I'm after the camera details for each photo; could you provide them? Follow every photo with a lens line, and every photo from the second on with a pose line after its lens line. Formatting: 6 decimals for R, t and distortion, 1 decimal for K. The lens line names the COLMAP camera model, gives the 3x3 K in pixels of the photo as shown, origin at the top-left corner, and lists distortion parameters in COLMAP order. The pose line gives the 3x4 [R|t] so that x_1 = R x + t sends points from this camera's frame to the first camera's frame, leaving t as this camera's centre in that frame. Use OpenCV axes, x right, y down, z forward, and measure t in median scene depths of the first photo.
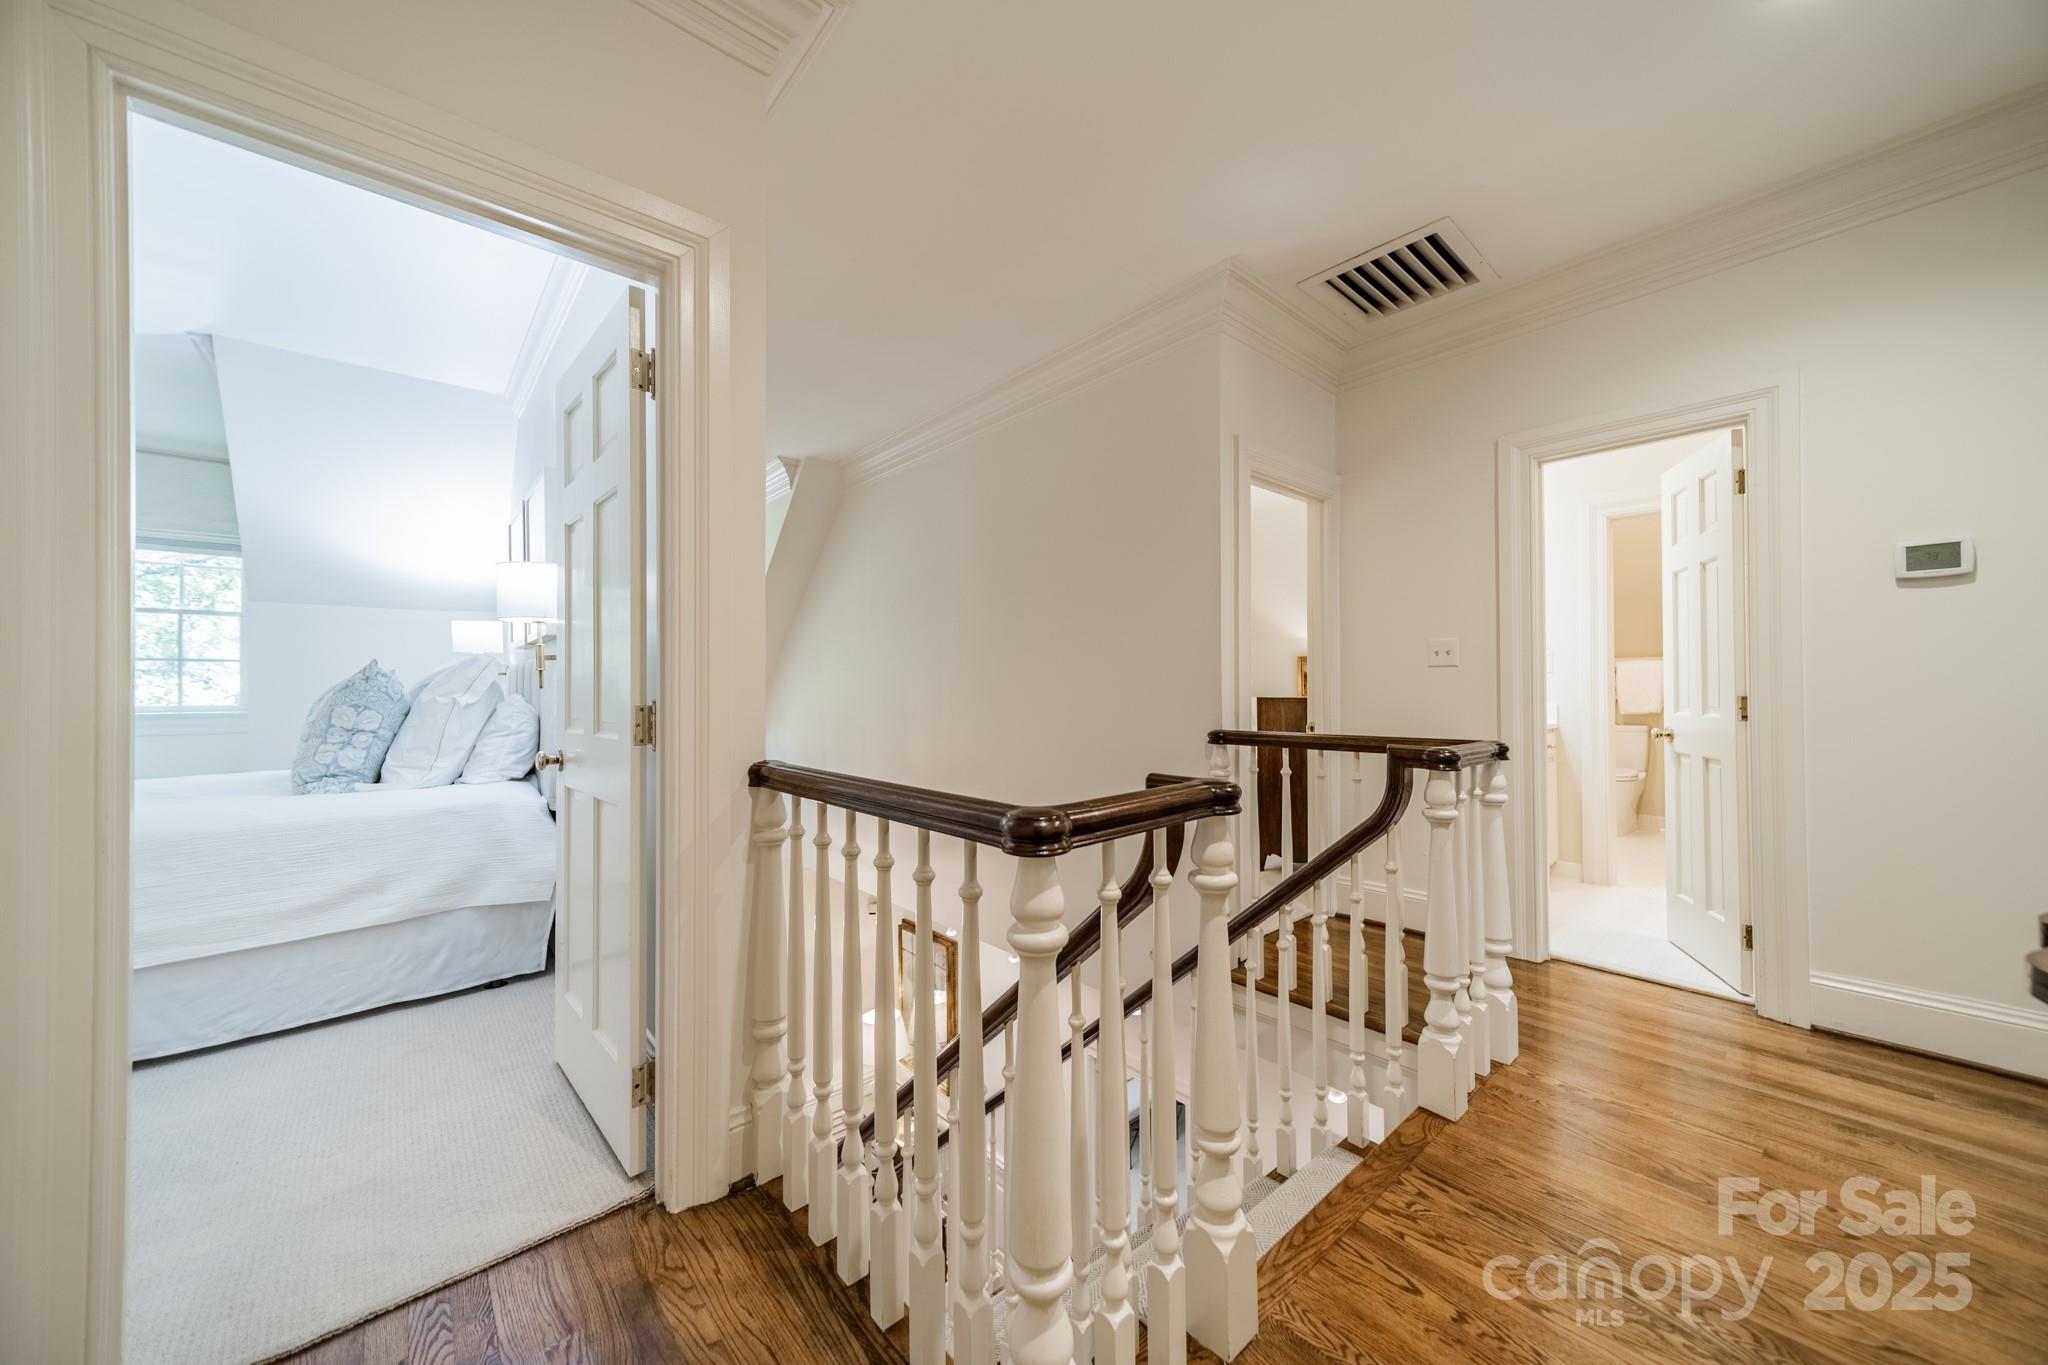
lens RADIAL K [[725.2, 0, 1029.0], [0, 725.2, 680.5], [0, 0, 1]] dist [0.008173, -0.000152]
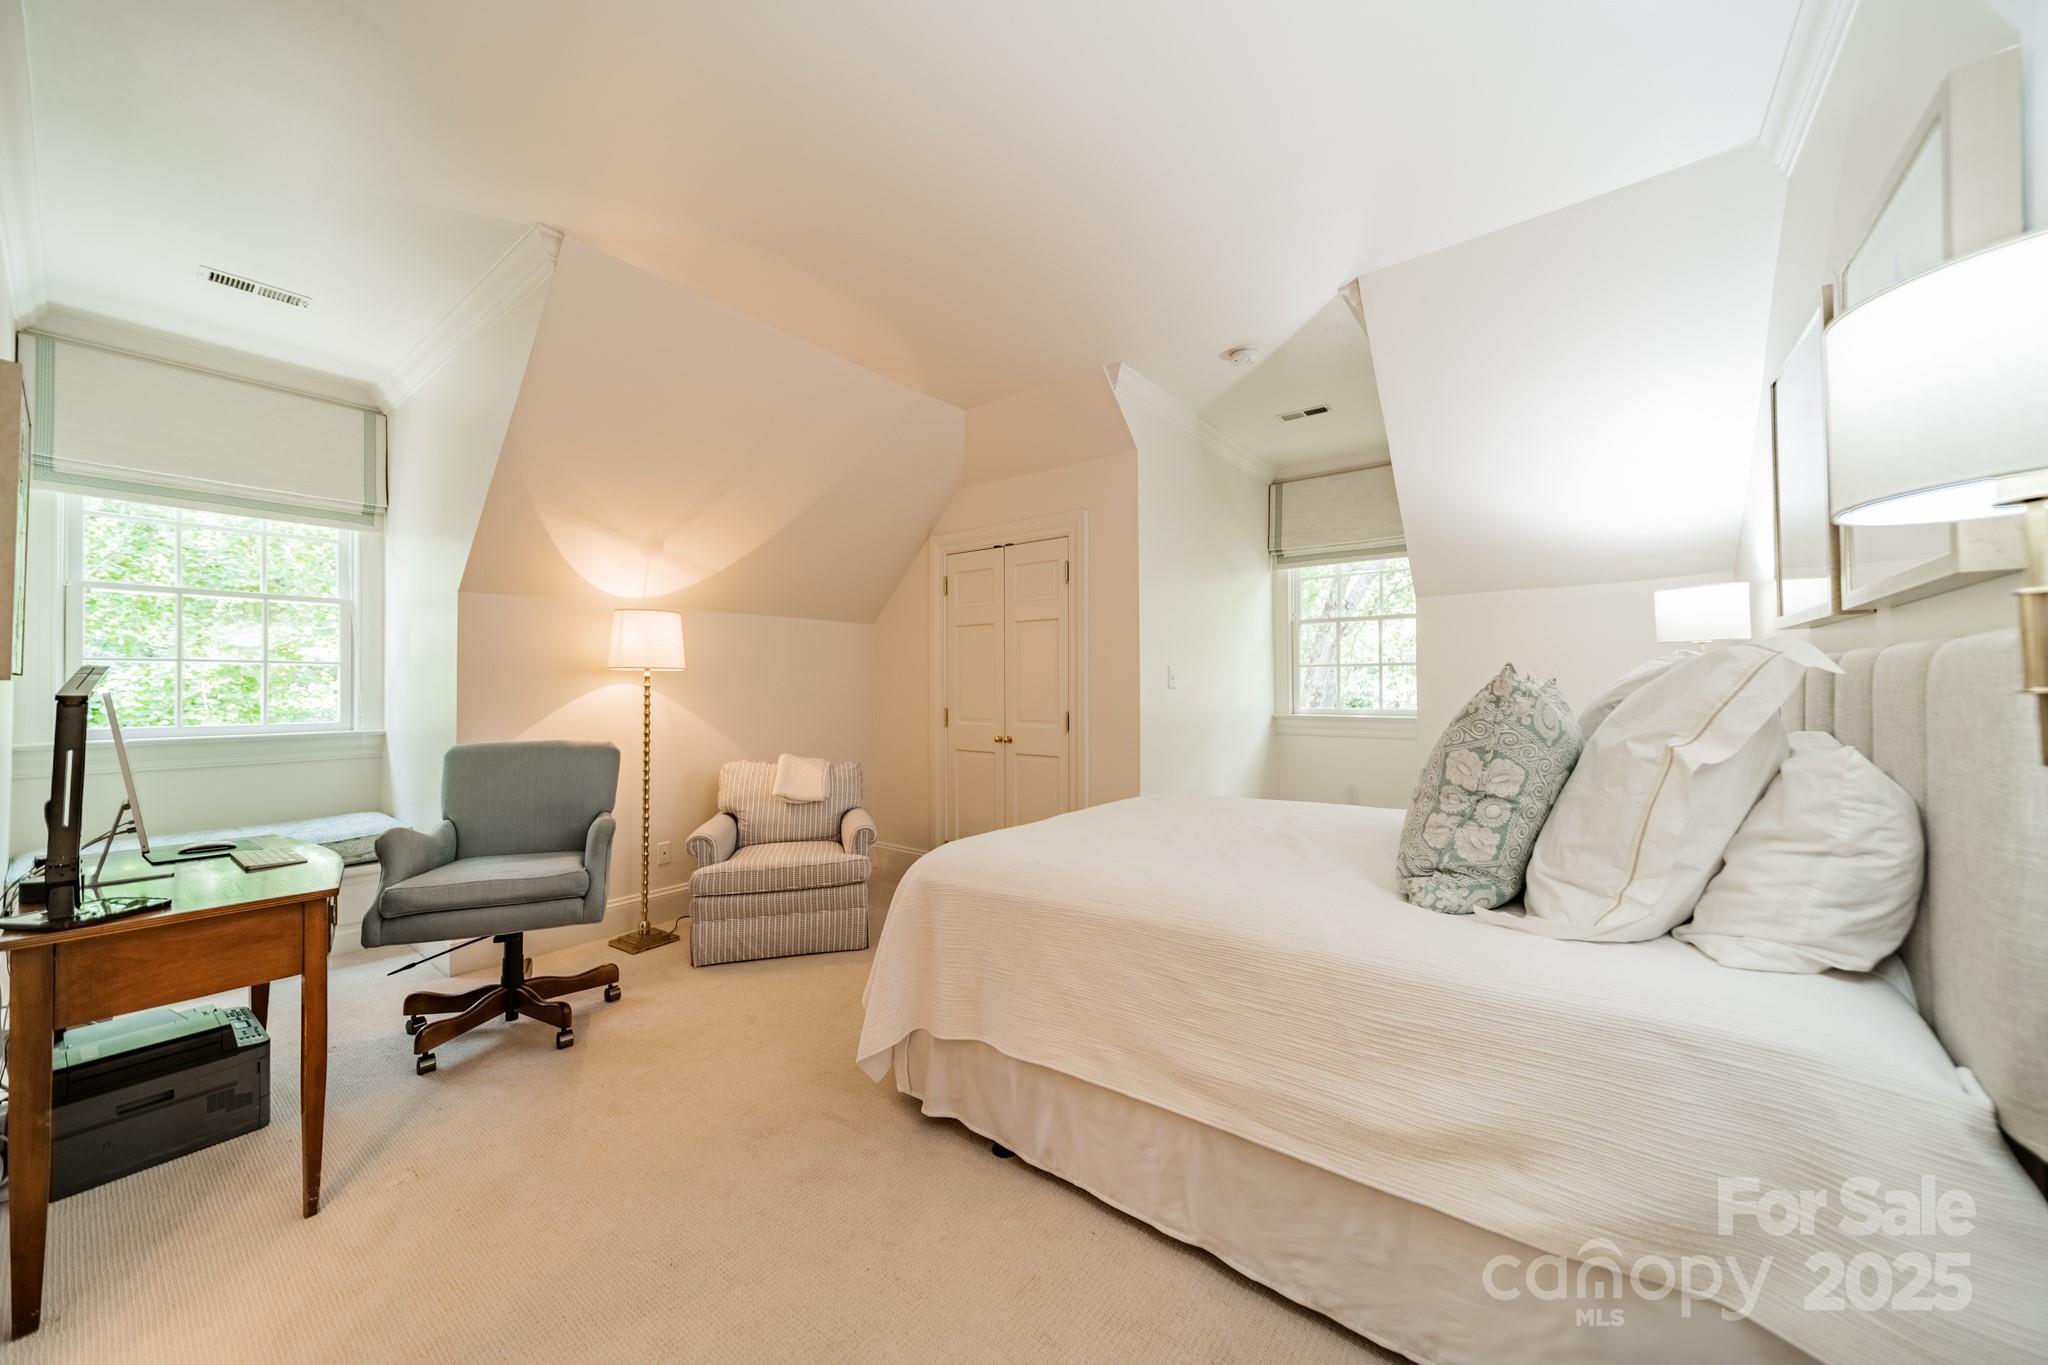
lens RADIAL K [[725.2, 0, 1029.4], [0, 725.2, 682.8], [0, 0, 1]] dist [0.008173, -0.000152]
pose [[0.203024, -0.008561, -0.979136, -0.445228], [0.008071, 0.999942, -0.007070, -0.014200], [0.979141, -0.006468, 0.203081, 0.544450]]
